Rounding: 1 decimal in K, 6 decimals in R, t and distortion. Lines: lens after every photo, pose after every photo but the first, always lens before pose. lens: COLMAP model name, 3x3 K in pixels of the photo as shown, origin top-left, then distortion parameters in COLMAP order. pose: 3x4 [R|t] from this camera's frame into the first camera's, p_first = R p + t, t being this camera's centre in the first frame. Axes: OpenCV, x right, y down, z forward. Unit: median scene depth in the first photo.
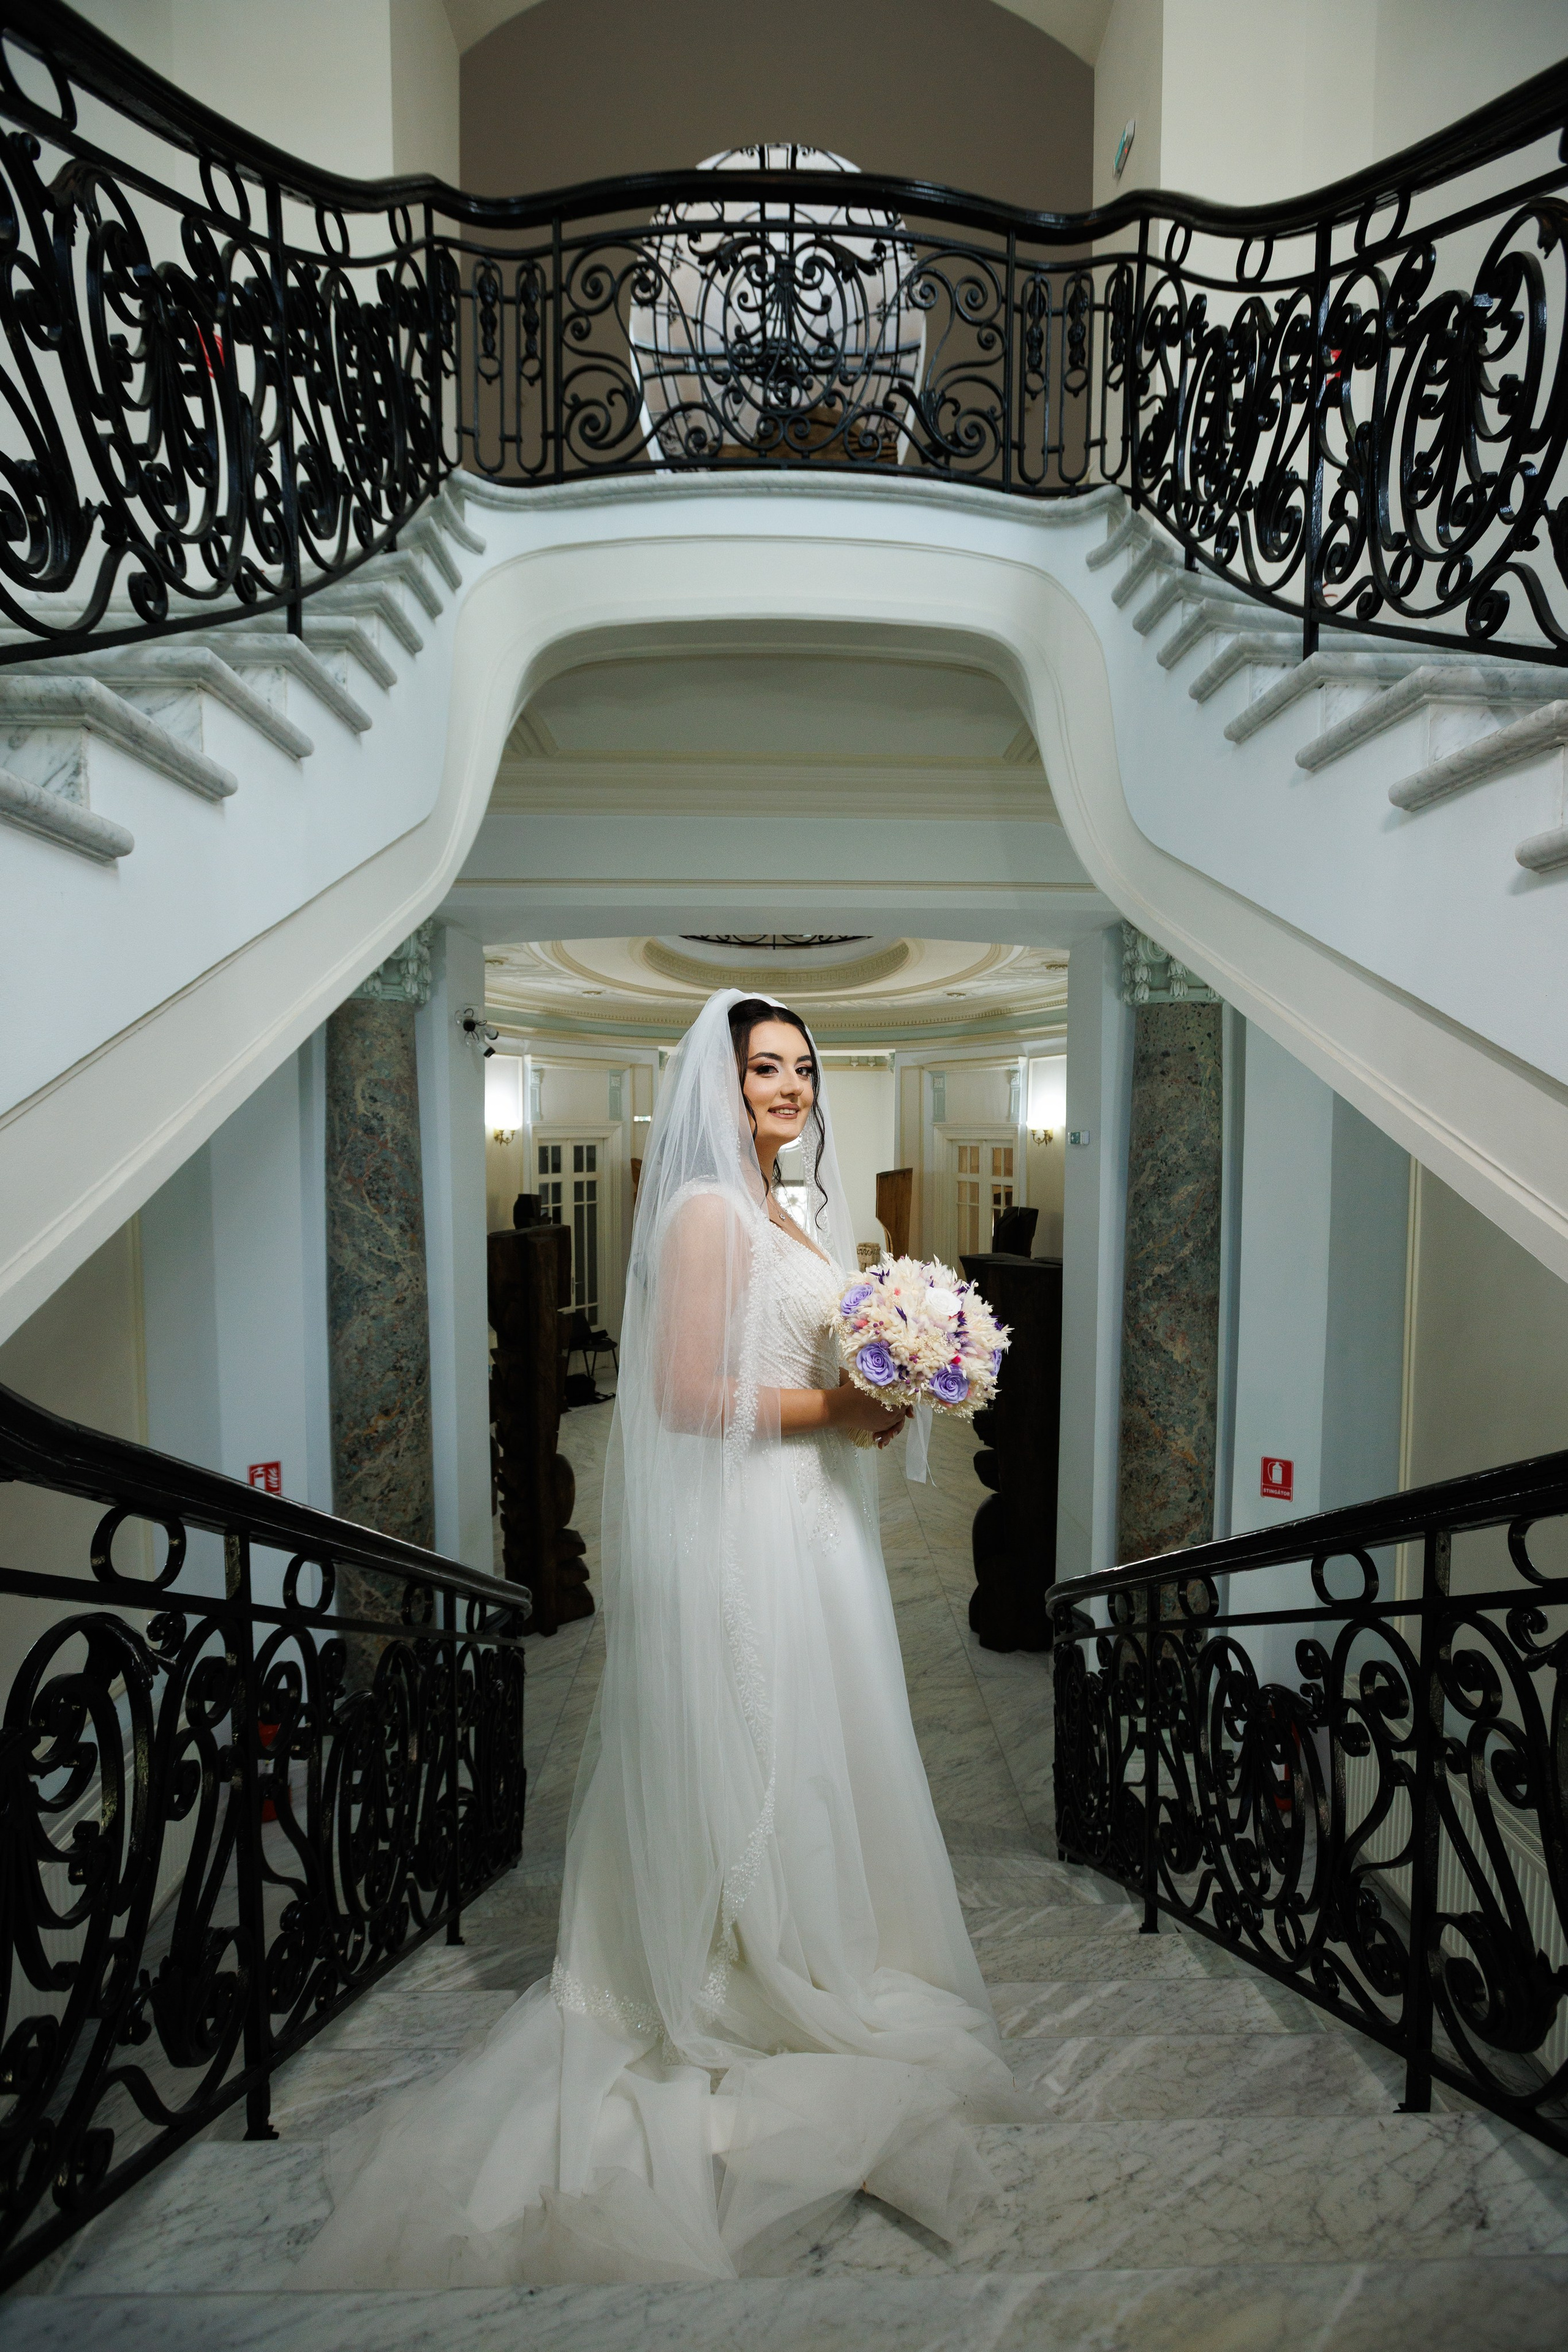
lens RADIAL K [[1073.9, 0, 785.3], [0, 1073.9, 1191.7], [0, 0, 1]] dist [-0.020992, 0.011694]
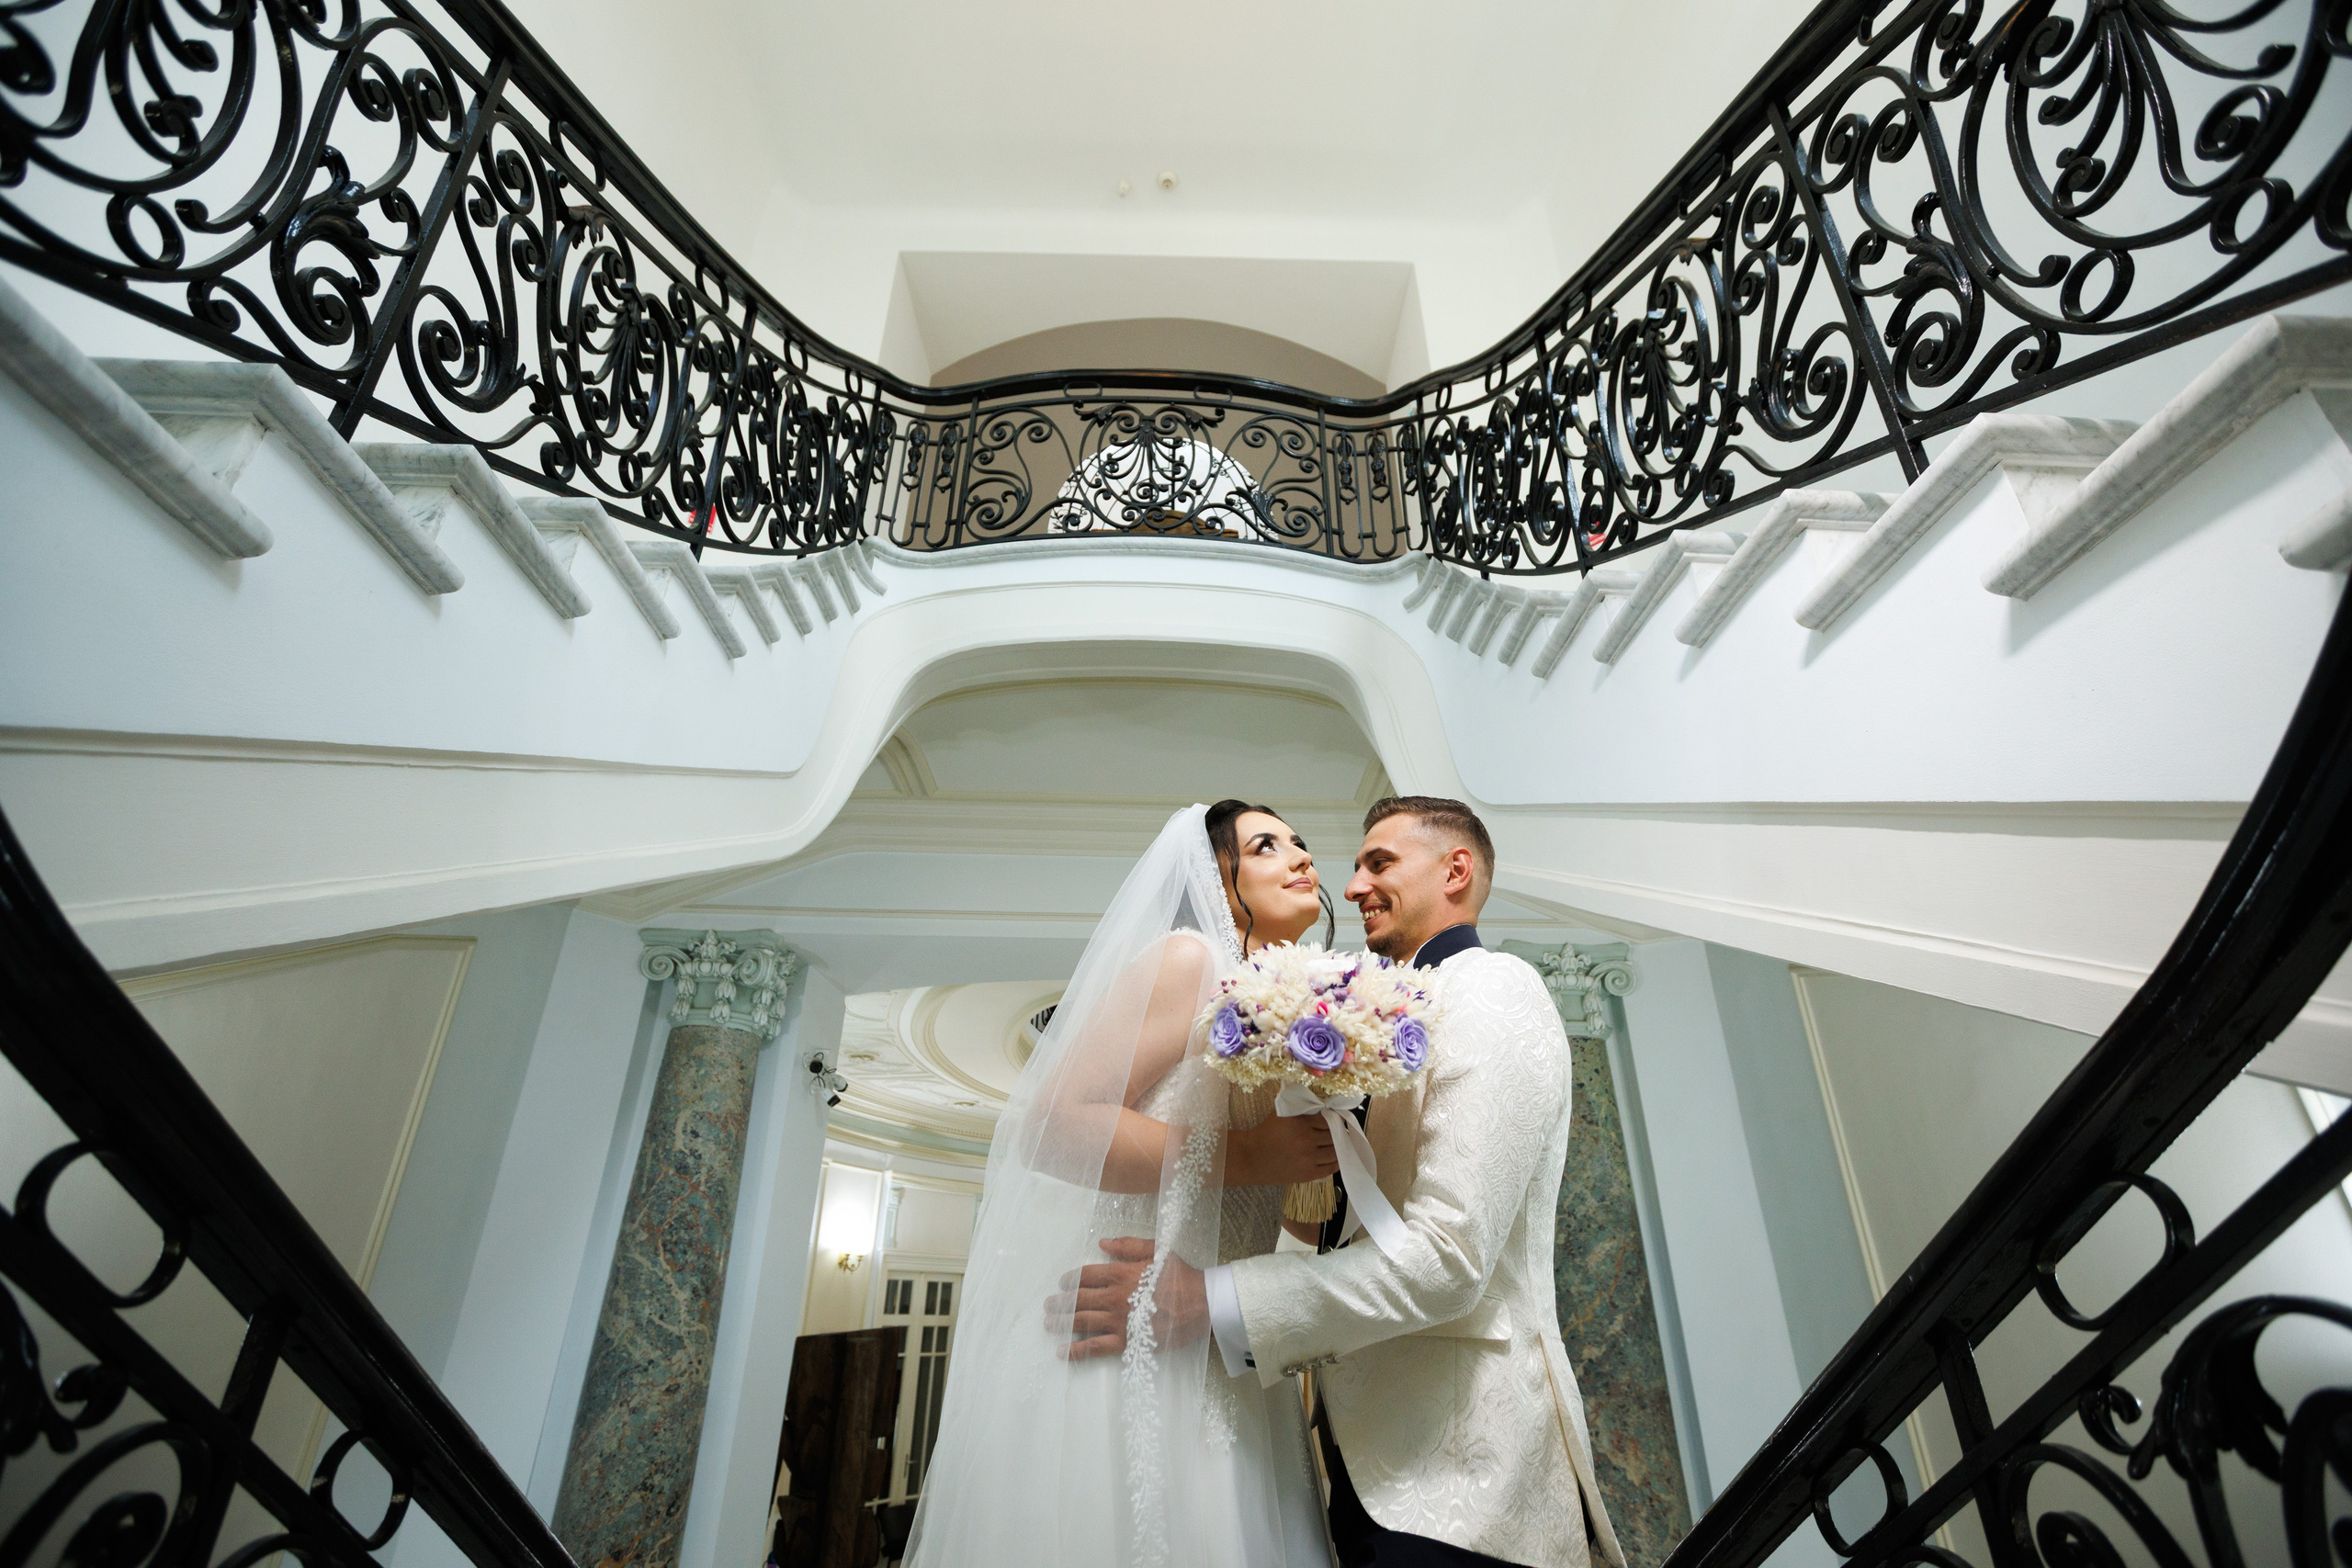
lens RADIAL K [[1073.8, 0, 1179.3], [0, 1073.8, 772.1], [0, 0, 1]] dist [-0.020992, 0.011694]
pose [[0.999979, 0.006465, -0.000973, 0.041378], [-0.006071, 0.863047, -0.505087, 0.156570], [-0.002426, 0.505083, 0.863068, 0.082518]]
